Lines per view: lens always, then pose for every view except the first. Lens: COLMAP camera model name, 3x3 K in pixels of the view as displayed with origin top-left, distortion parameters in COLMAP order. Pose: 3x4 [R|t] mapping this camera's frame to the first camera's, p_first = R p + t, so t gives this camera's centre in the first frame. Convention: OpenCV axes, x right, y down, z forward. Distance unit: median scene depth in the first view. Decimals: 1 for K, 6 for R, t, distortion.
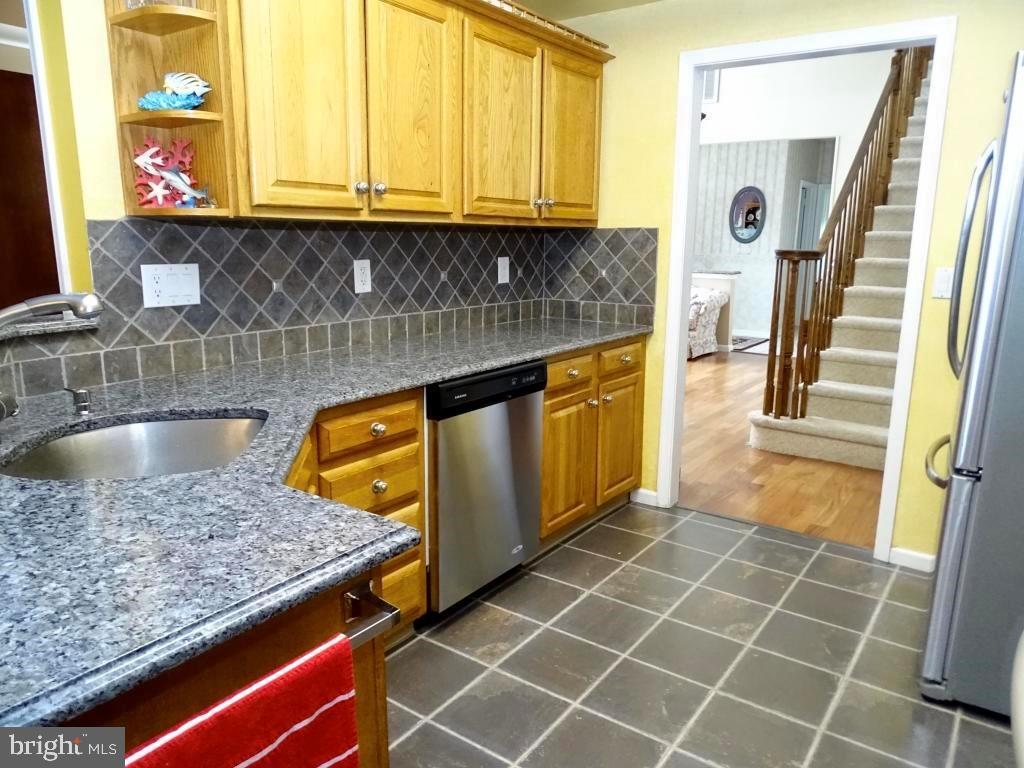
lens RADIAL K [[723.3, 0, 532.9], [0, 723.3, 380.6], [0, 0, 1]] dist [-0.005470, 0.003341]
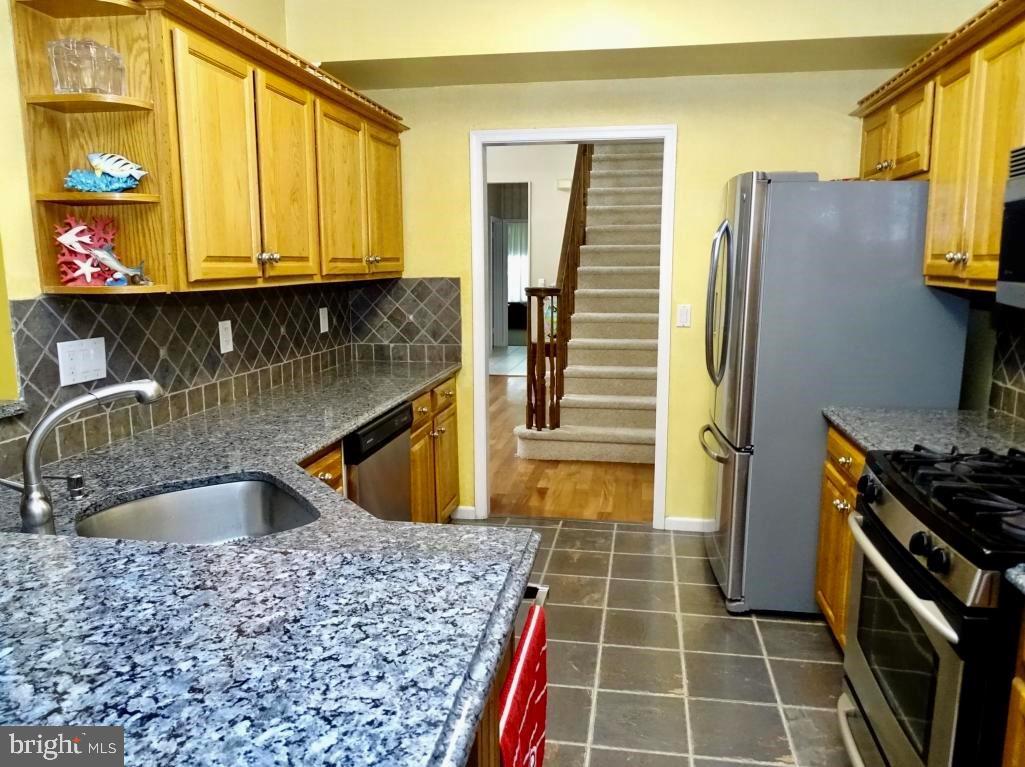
lens RADIAL K [[724.0, 0, 523.9], [0, 724.0, 381.5], [0, 0, 1]] dist [-0.005470, 0.003341]
pose [[0.904190, -0.084248, 0.418739, -0.265958], [0.098493, 0.995060, -0.012476, -0.023859], [-0.415619, 0.052524, 0.908021, -0.098060]]
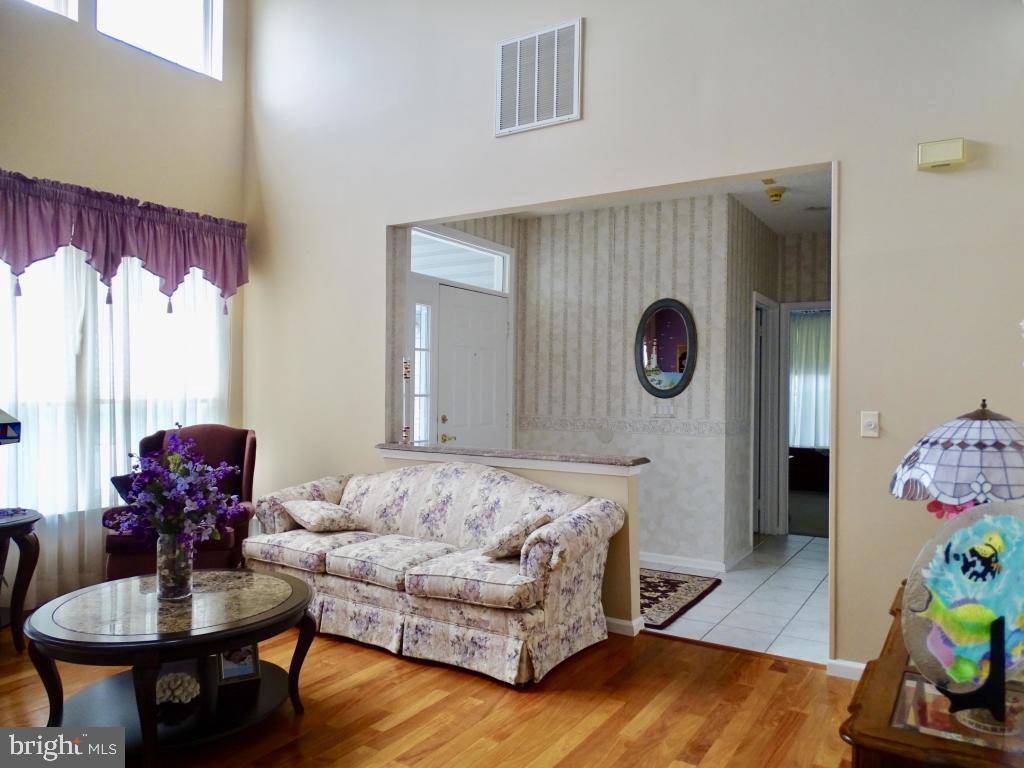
lens RADIAL K [[723.3, 0, 519.1], [0, 723.3, 381.6], [0, 0, 1]] dist [-0.005470, 0.003341]
pose [[0.998963, -0.010818, 0.044232, 0.537610], [0.019750, 0.978185, -0.206795, -0.305193], [-0.041030, 0.207454, 0.977384, 1.568140]]
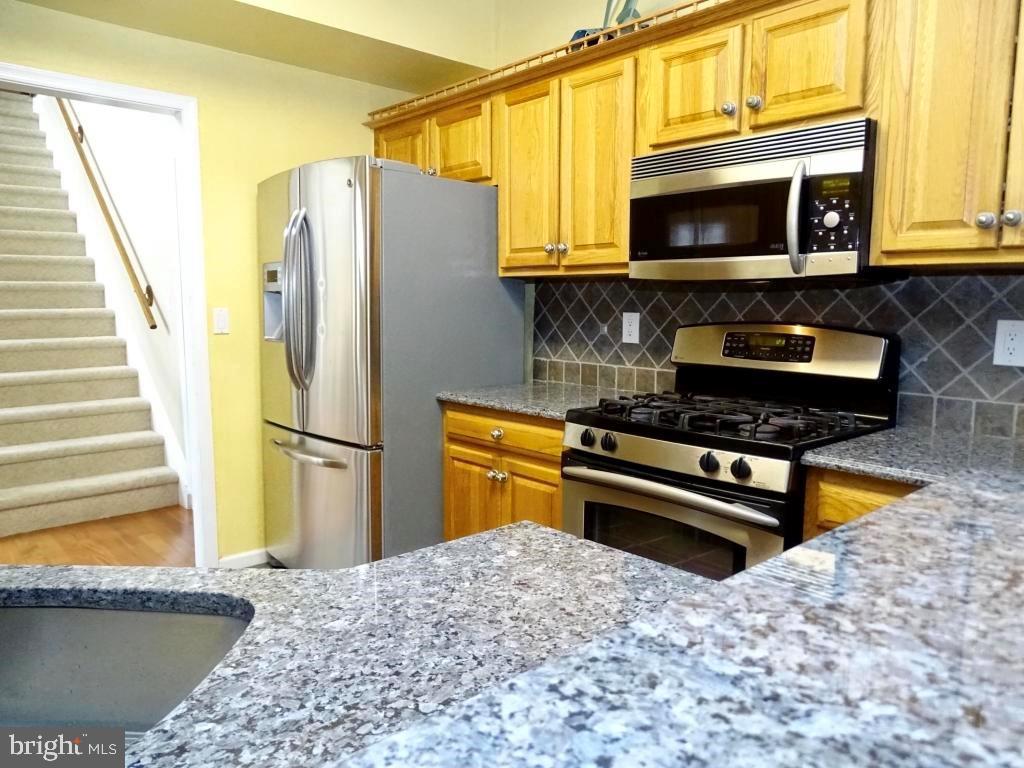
lens RADIAL K [[723.3, 0, 504.7], [0, 723.3, 382.3], [0, 0, 1]] dist [-0.005470, 0.003341]
pose [[0.237833, -0.122738, 0.963520, -0.435020], [0.195544, 0.977724, 0.076280, -0.035937], [-0.951419, 0.170269, 0.256536, 0.254329]]
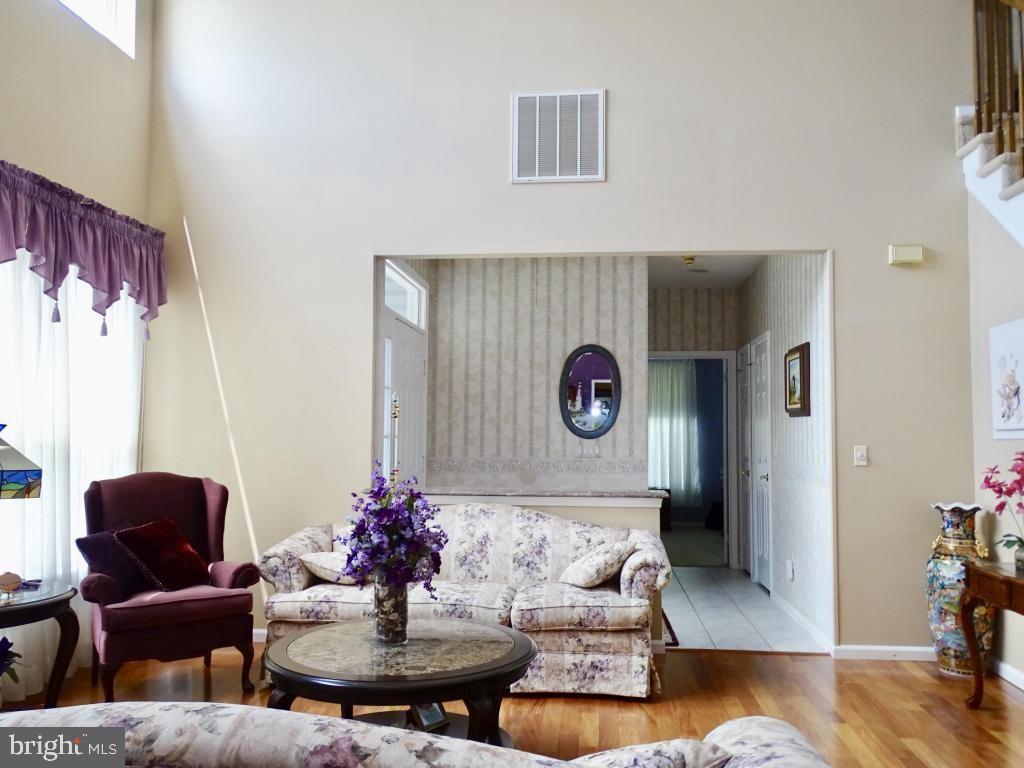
lens RADIAL K [[835.8, 0, 511.0], [0, 835.8, 382.4], [0, 0, 1]] dist [0.005861, 0.007597]
pose [[0.877797, 0.017468, 0.478715, -0.297570], [0.105334, 0.967838, -0.228461, -0.295101], [-0.467309, 0.250967, 0.847725, 1.527397]]
